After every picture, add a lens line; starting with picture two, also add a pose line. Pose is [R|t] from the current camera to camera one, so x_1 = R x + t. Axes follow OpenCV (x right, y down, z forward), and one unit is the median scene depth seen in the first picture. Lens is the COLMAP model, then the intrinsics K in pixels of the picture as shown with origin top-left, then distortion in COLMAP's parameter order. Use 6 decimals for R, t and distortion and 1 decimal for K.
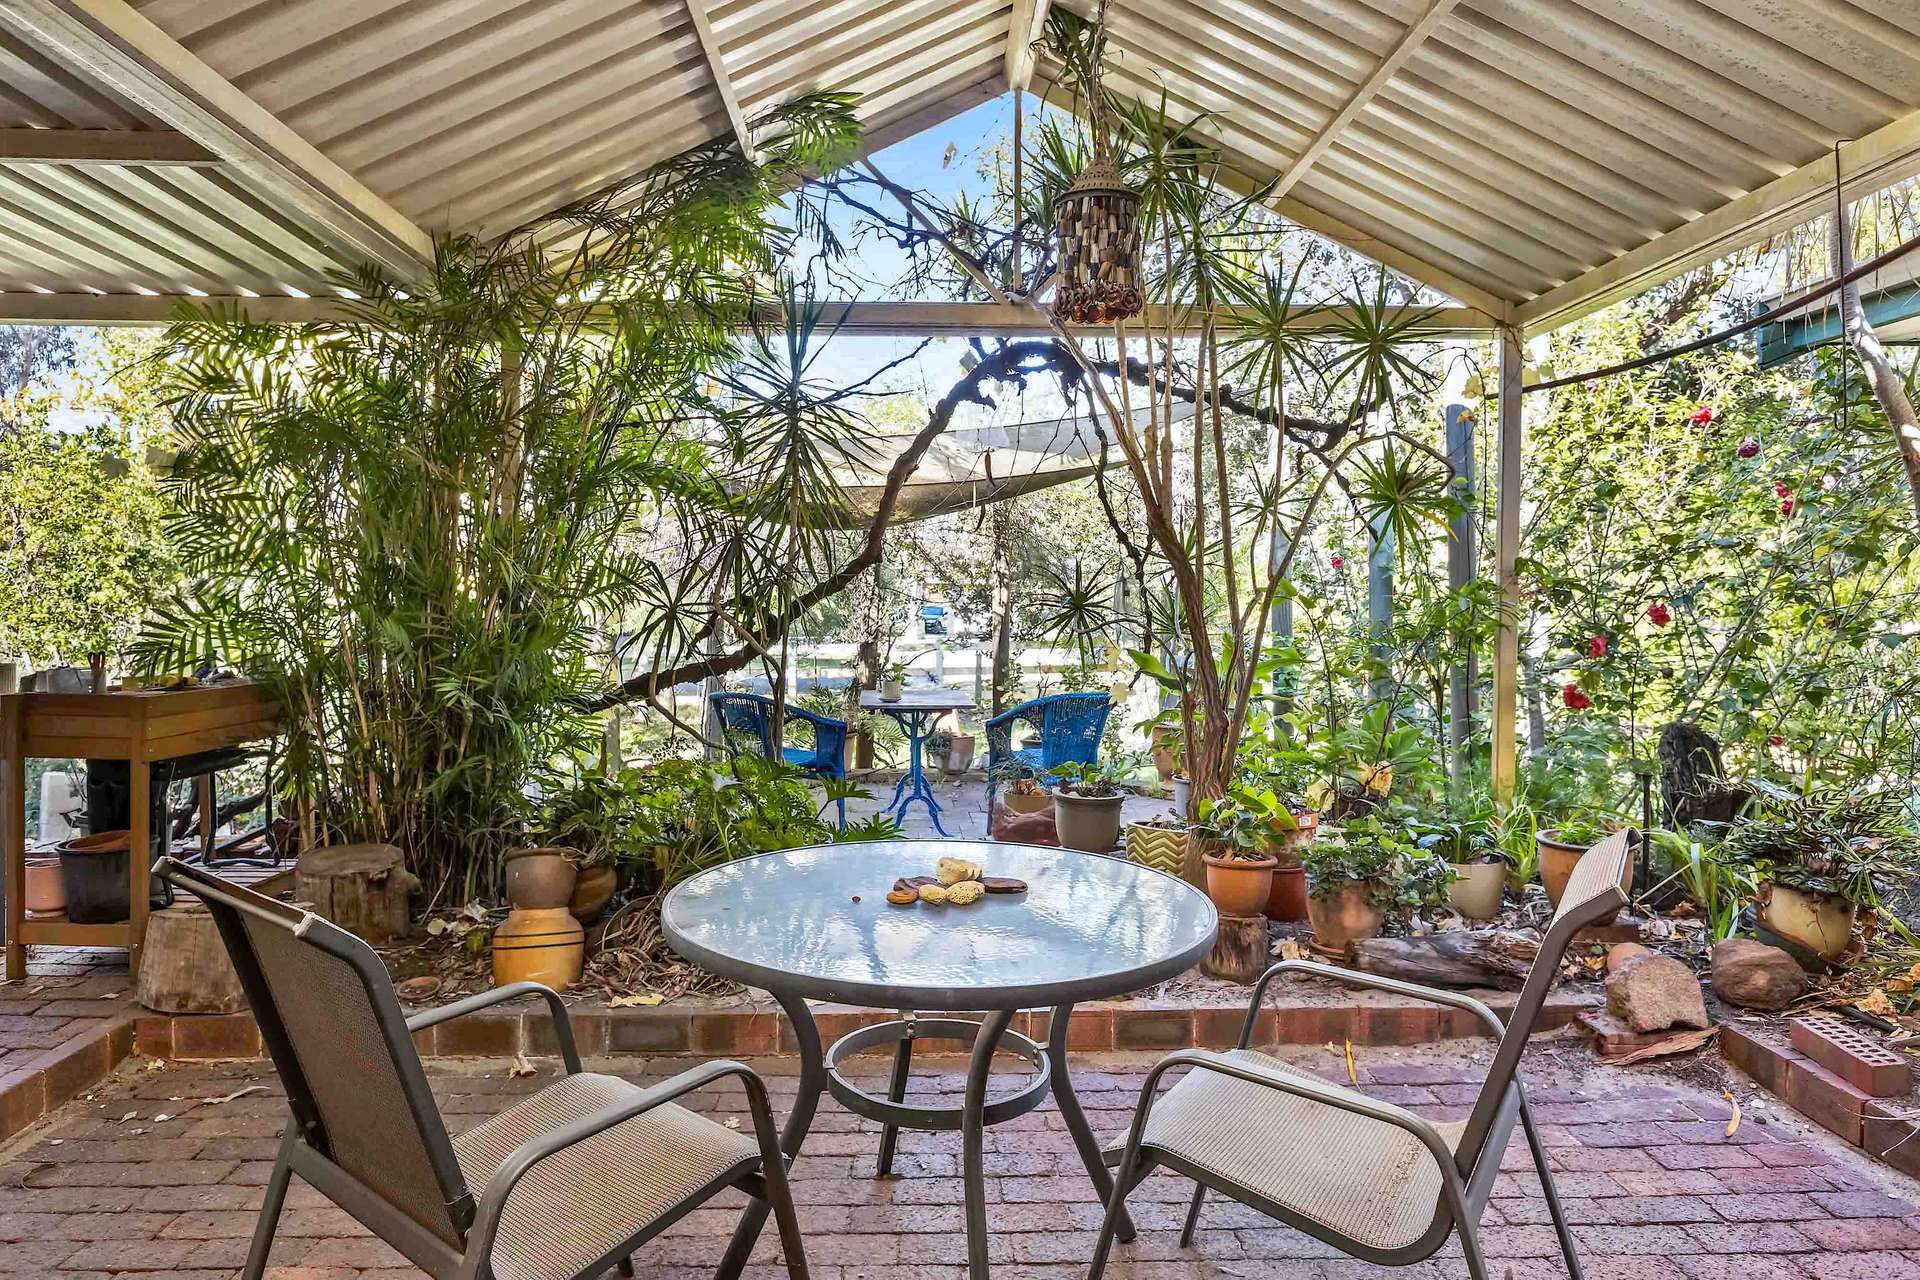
lens RADIAL K [[1248.8, 0, 953.1], [0, 1248.8, 632.9], [0, 0, 1]] dist [0.005591, 0.000922]
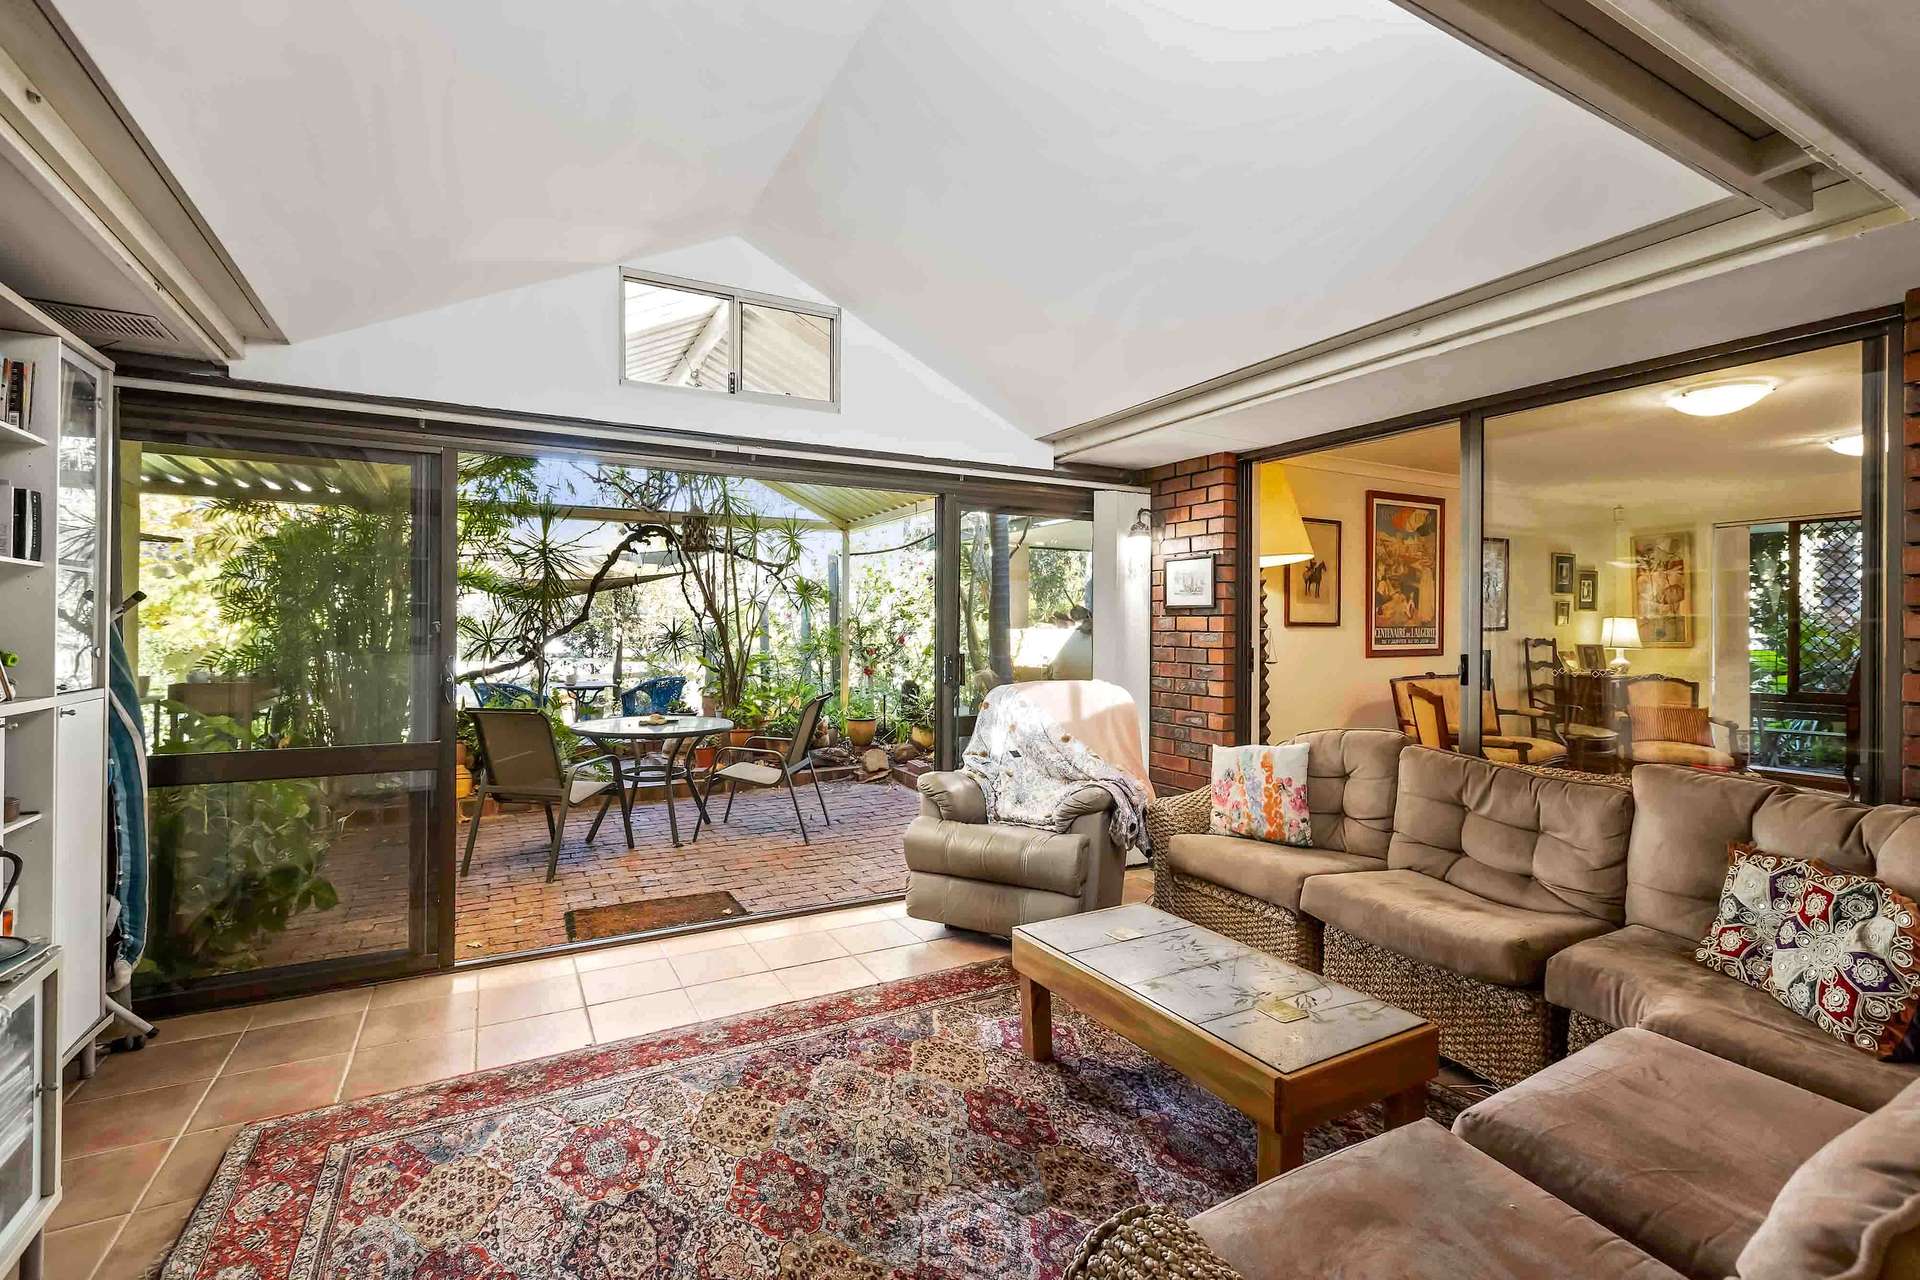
lens RADIAL K [[860.1, 0, 954.0], [0, 860.1, 634.5], [0, 0, 1]] dist [-0.000820, -0.000011]
pose [[0.899620, -0.005769, 0.436636, -0.141169], [0.013235, 0.999814, -0.014059, 0.003542], [-0.436473, 0.018427, 0.899529, -0.729760]]
